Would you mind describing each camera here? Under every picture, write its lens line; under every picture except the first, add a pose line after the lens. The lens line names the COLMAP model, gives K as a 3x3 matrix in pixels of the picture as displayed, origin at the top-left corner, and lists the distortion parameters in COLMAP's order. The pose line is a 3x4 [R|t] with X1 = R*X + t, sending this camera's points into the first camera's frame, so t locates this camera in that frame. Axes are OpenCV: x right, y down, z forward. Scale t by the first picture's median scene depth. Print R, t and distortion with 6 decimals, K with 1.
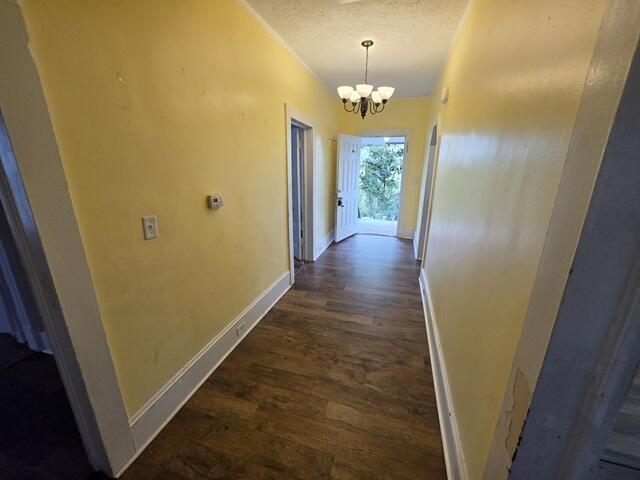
lens RADIAL K [[258.7, 0, 319.0], [0, 258.7, 238.7], [0, 0, 1]] dist [-0.001618, 0.001510]
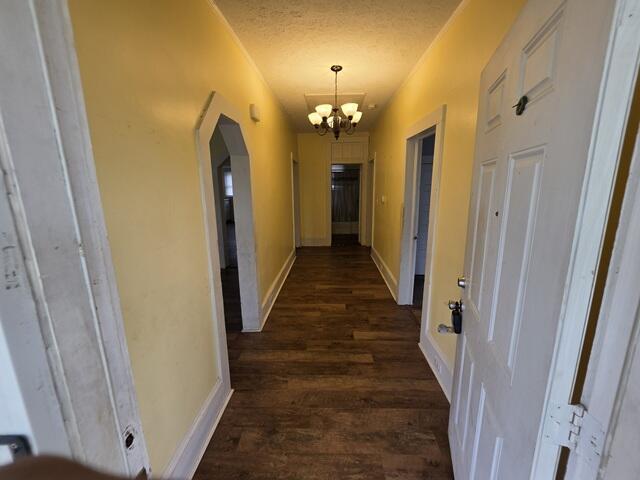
lens RADIAL K [[258.7, 0, 320.8], [0, 258.7, 236.2], [0, 0, 1]] dist [-0.001618, 0.001510]
pose [[-0.966417, 0.062389, -0.249290, 0.519690], [-0.062091, 0.884649, 0.462104, -0.617255], [0.249364, 0.462064, -0.851067, 2.091457]]
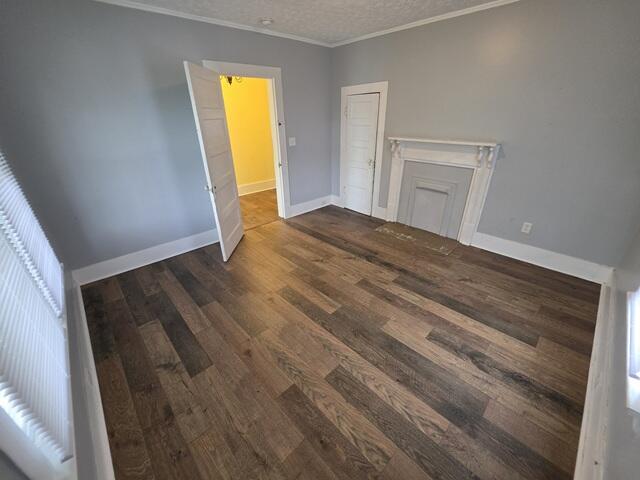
lens RADIAL K [[258.7, 0, 323.7], [0, 258.7, 236.3], [0, 0, 1]] dist [-0.001618, 0.001510]
pose [[-0.871447, -0.198573, 0.448496, -1.140186], [0.151650, 0.760502, 0.631378, -0.679008], [-0.466457, 0.618227, -0.632624, 2.272854]]
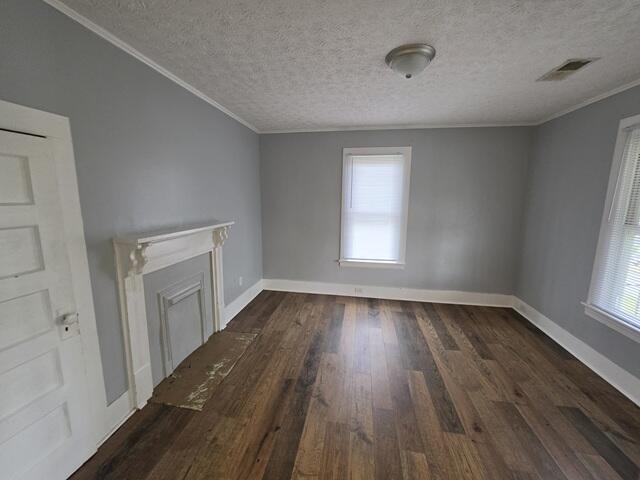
lens RADIAL K [[258.7, 0, 321.4], [0, 258.7, 237.6], [0, 0, 1]] dist [-0.001618, 0.001510]
pose [[0.130160, 0.160002, -0.978498, -0.080220], [-0.295130, 0.948411, 0.115824, -0.383393], [0.946550, 0.273708, 0.170667, 1.280486]]
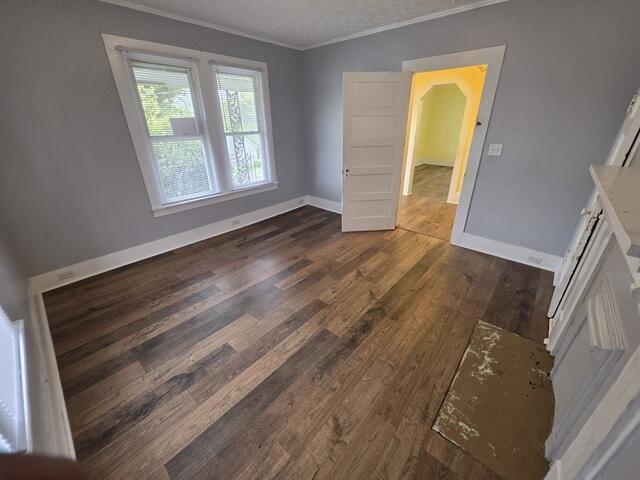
lens RADIAL K [[258.7, 0, 321.5], [0, 258.7, 236.3], [0, 0, 1]] dist [-0.001618, 0.001510]
pose [[0.418563, -0.388071, 0.821100, -1.493084], [0.268249, 0.916598, 0.296463, -0.363017], [-0.867668, 0.096171, 0.487754, 1.225273]]
